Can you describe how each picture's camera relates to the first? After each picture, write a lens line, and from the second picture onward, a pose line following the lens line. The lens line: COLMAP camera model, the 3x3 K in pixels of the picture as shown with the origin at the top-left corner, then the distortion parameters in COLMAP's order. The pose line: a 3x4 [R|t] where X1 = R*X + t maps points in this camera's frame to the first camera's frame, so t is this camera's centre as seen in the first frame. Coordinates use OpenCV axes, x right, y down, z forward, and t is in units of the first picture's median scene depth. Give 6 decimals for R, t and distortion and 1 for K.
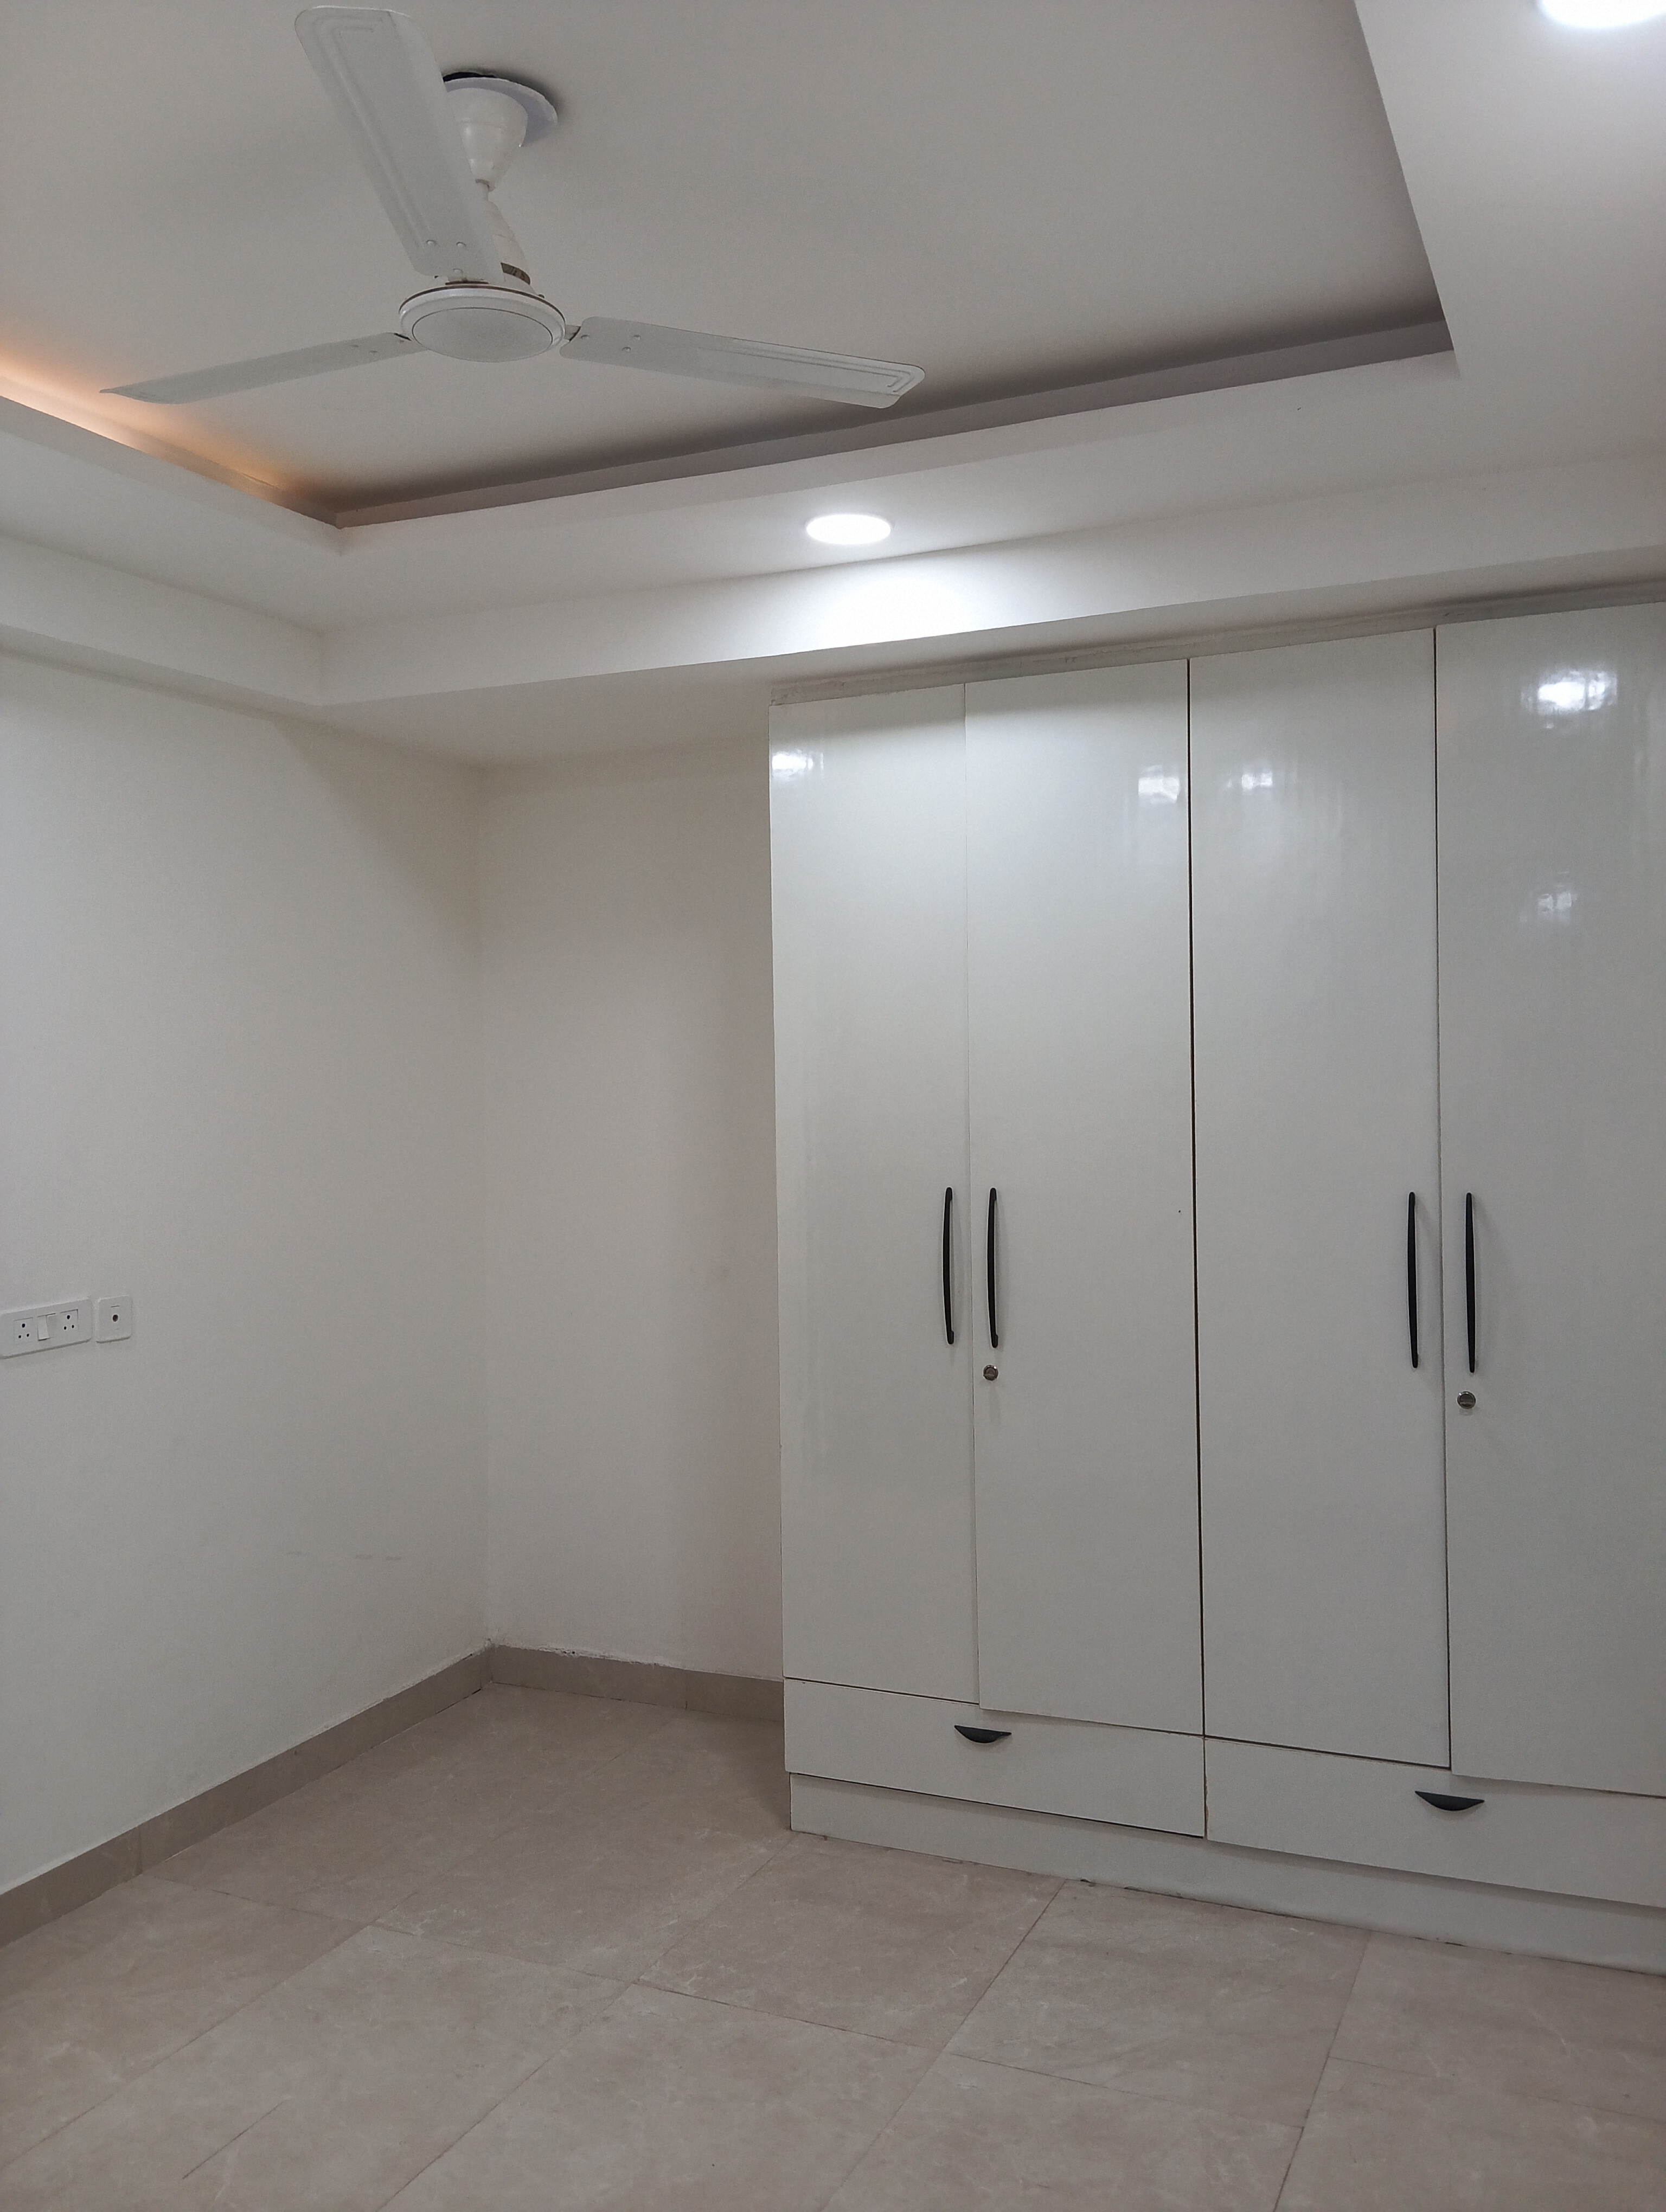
lens RADIAL K [[1844.3, 0, 837.3], [0, 1844.3, 1101.8], [0, 0, 1]] dist [0.082777, -0.151220]
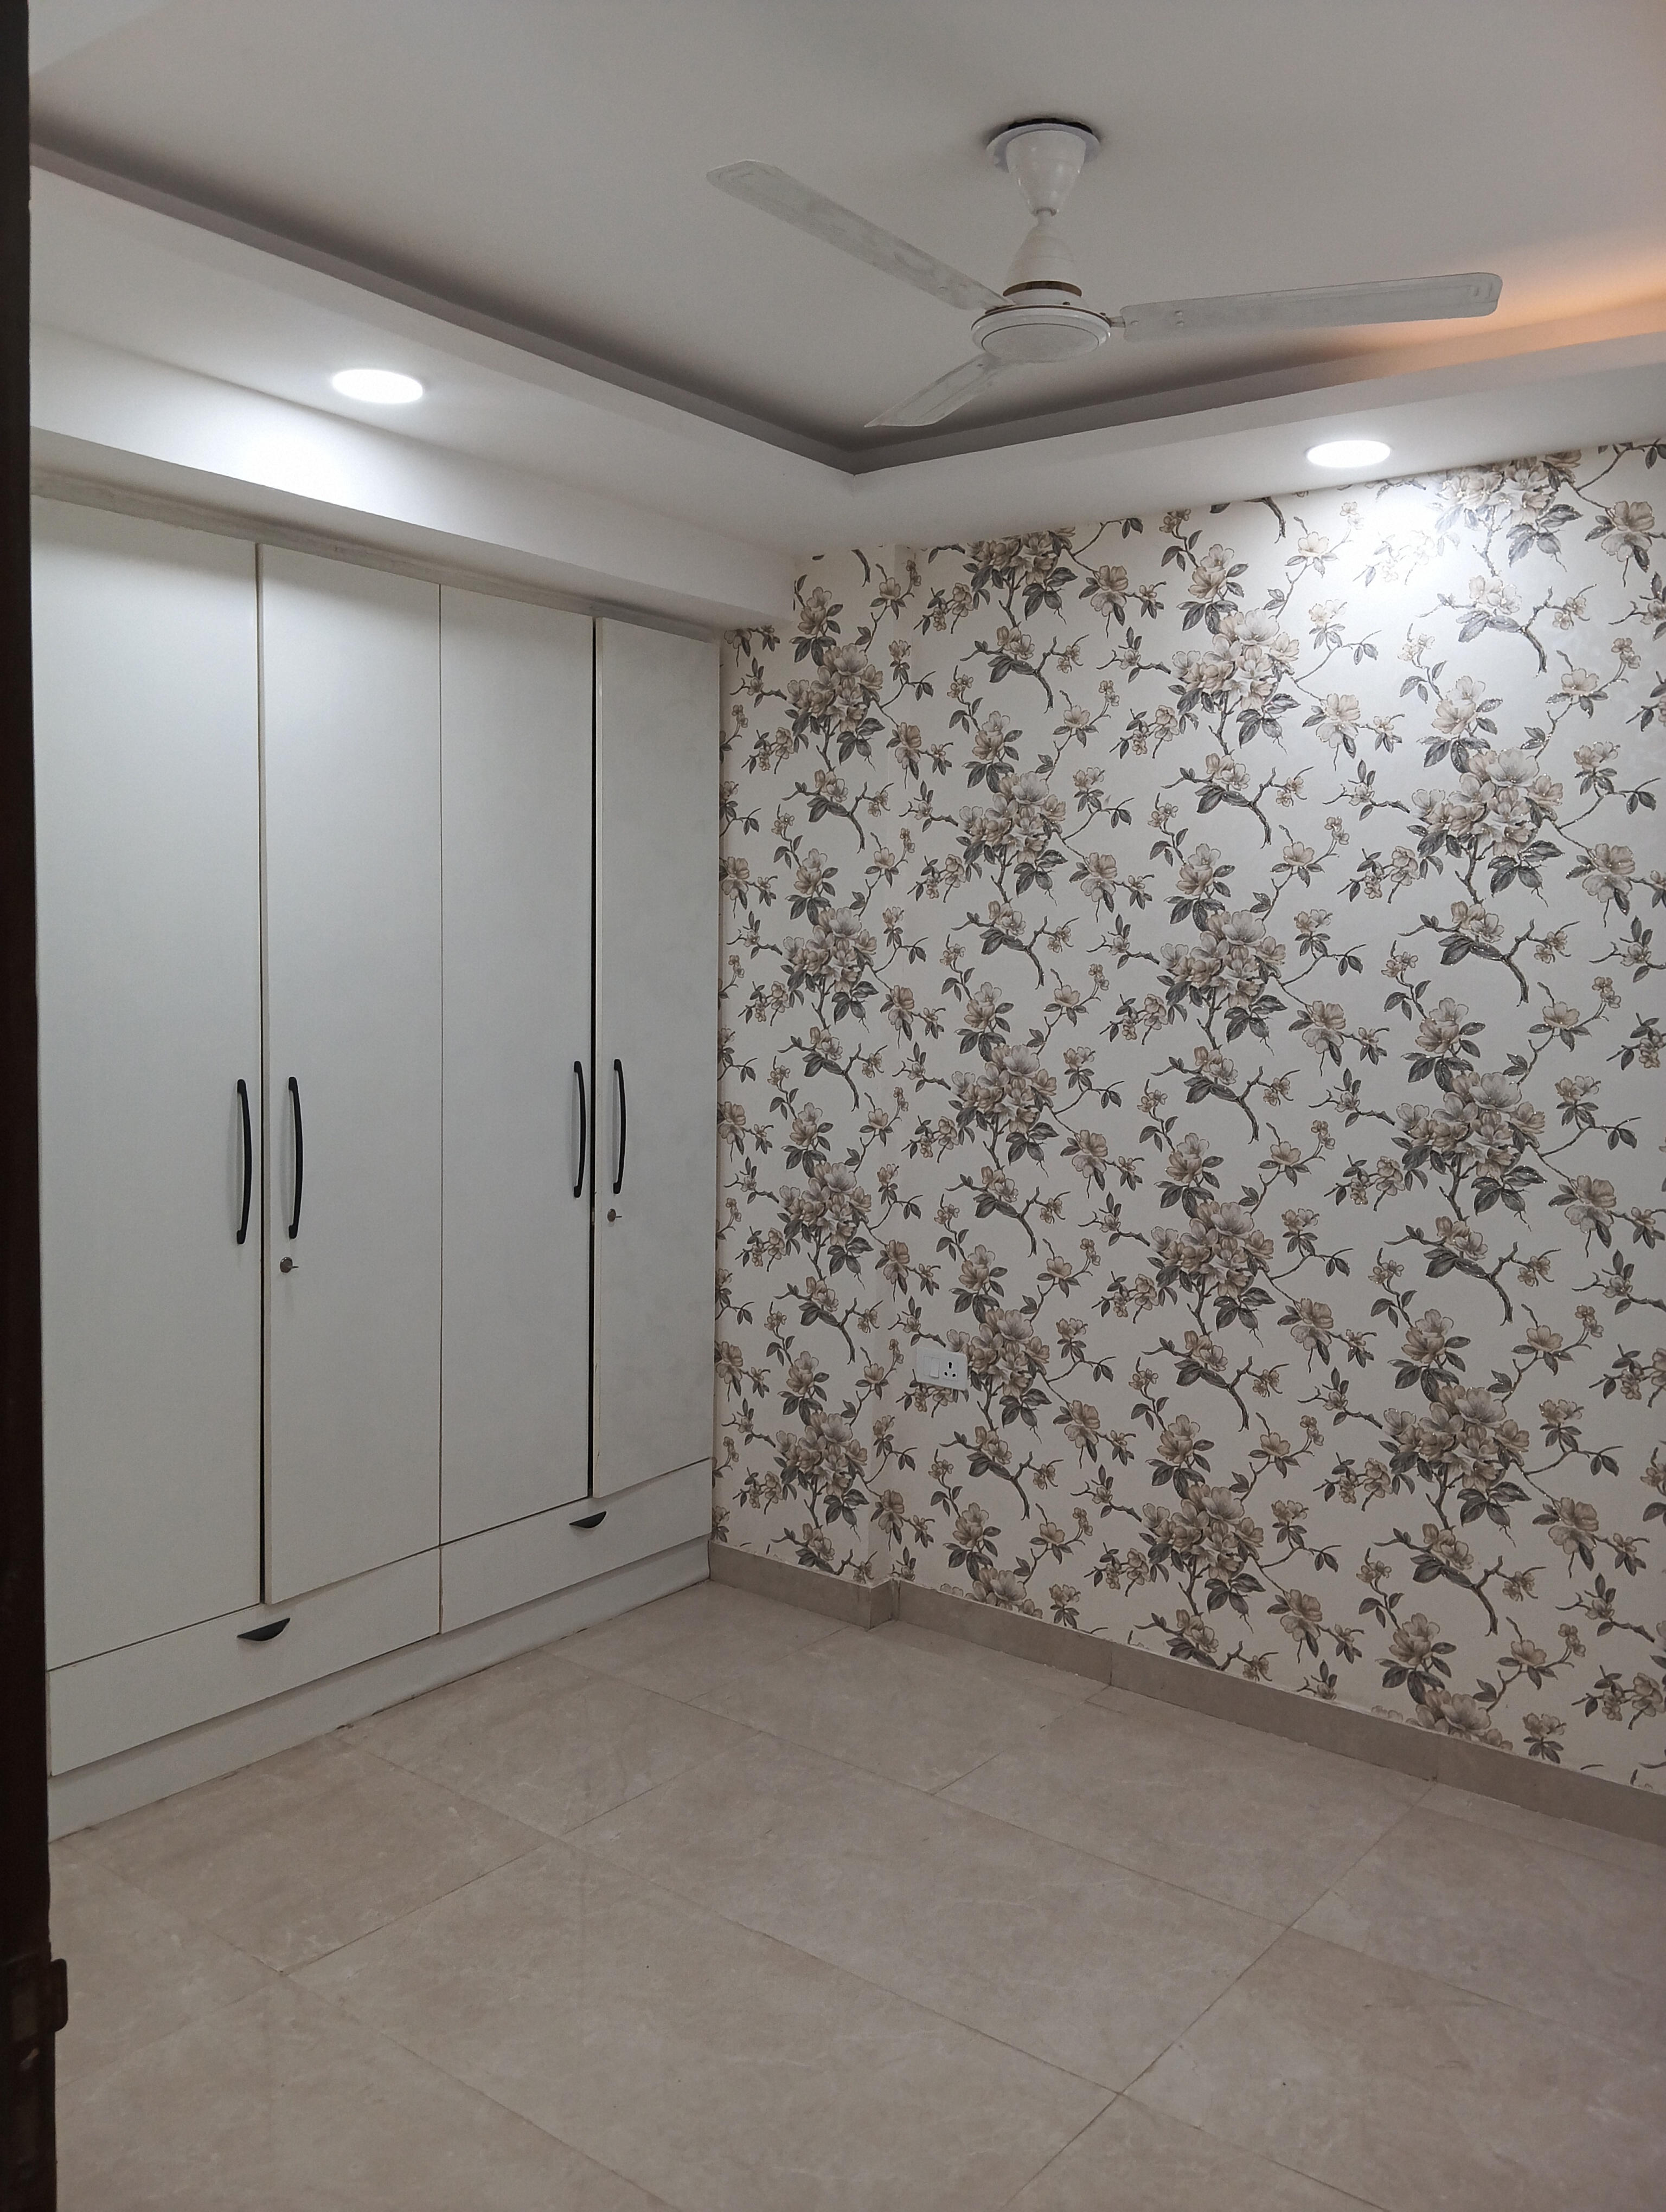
lens RADIAL K [[1844.3, 0, 835.4], [0, 1844.3, 1111.5], [0, 0, 1]] dist [0.082777, -0.151220]
pose [[0.213479, -0.063917, 0.974855, -0.859527], [-0.003747, 0.997797, 0.066242, -0.001477], [-0.976941, -0.017793, 0.212769, 0.534668]]
